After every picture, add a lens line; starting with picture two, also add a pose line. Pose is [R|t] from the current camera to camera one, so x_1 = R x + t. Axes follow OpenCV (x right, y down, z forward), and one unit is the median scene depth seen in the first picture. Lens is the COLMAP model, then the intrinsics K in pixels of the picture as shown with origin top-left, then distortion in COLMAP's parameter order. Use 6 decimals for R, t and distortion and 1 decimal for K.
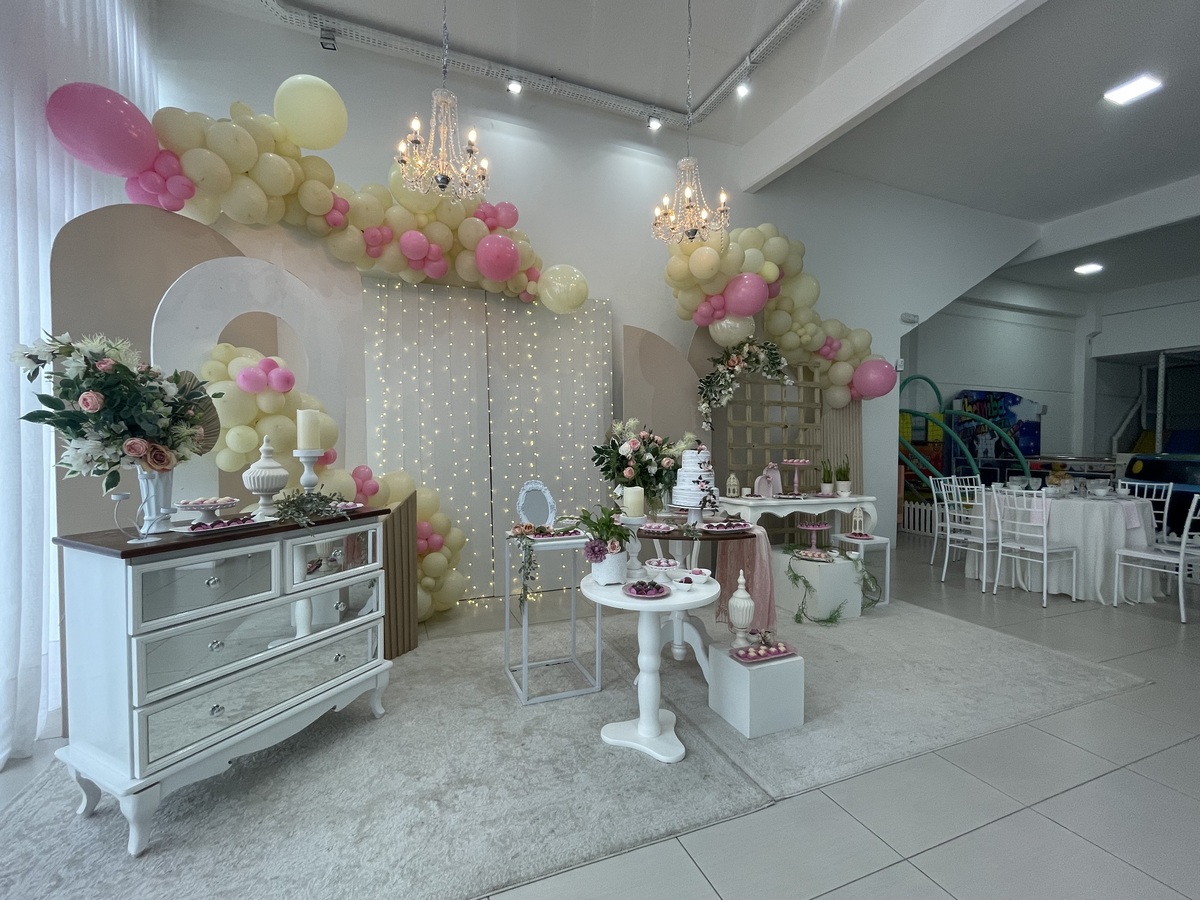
lens RADIAL K [[532.4, 0, 600.0], [0, 532.4, 450.0], [0, 0, 1]] dist [0.000199, -0.000099]
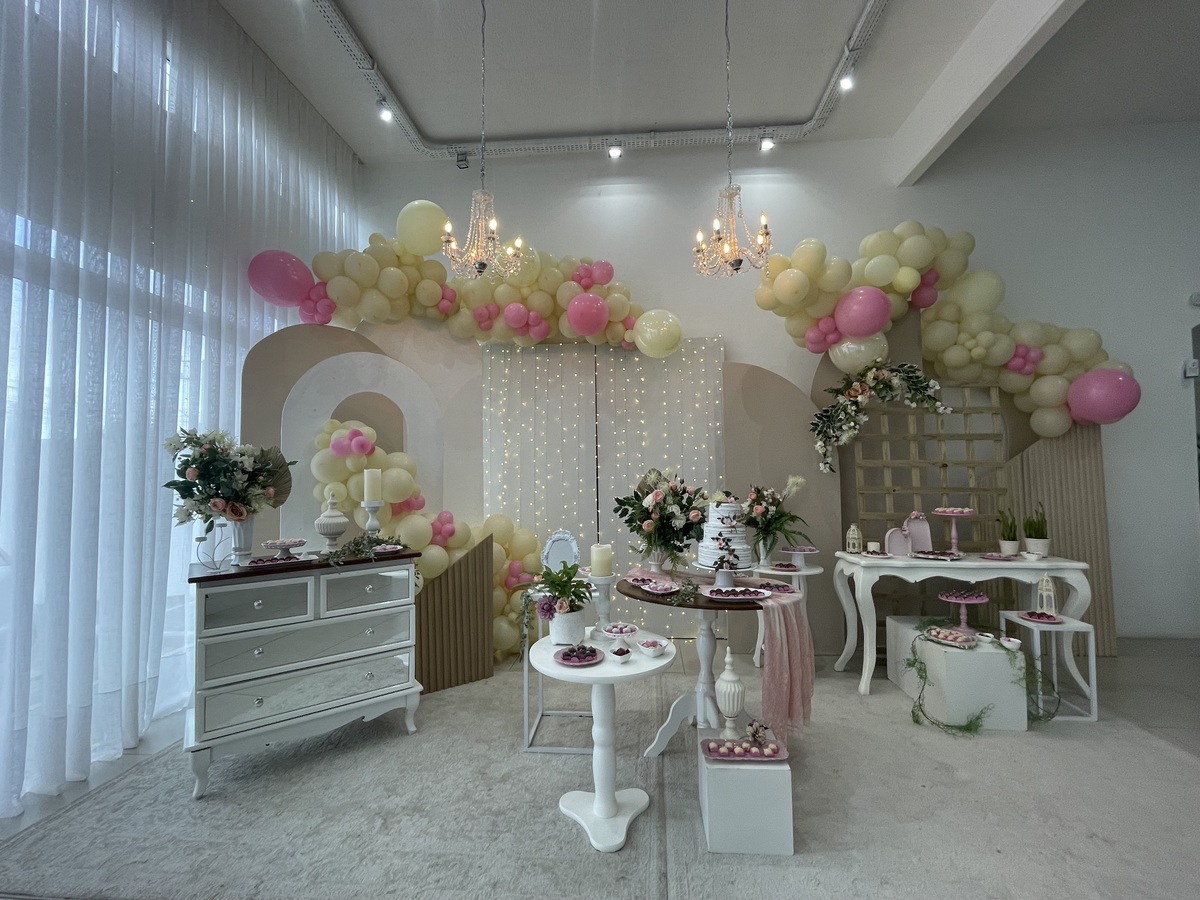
lens RADIAL K [[532.4, 0, 600.0], [0, 532.4, 450.0], [0, 0, 1]] dist [0.000199, -0.000099]
pose [[0.892337, -0.029730, -0.450389, 0.301534], [0.003872, 0.998296, -0.058227, -0.027796], [0.451353, 0.050214, 0.890932, 0.075443]]
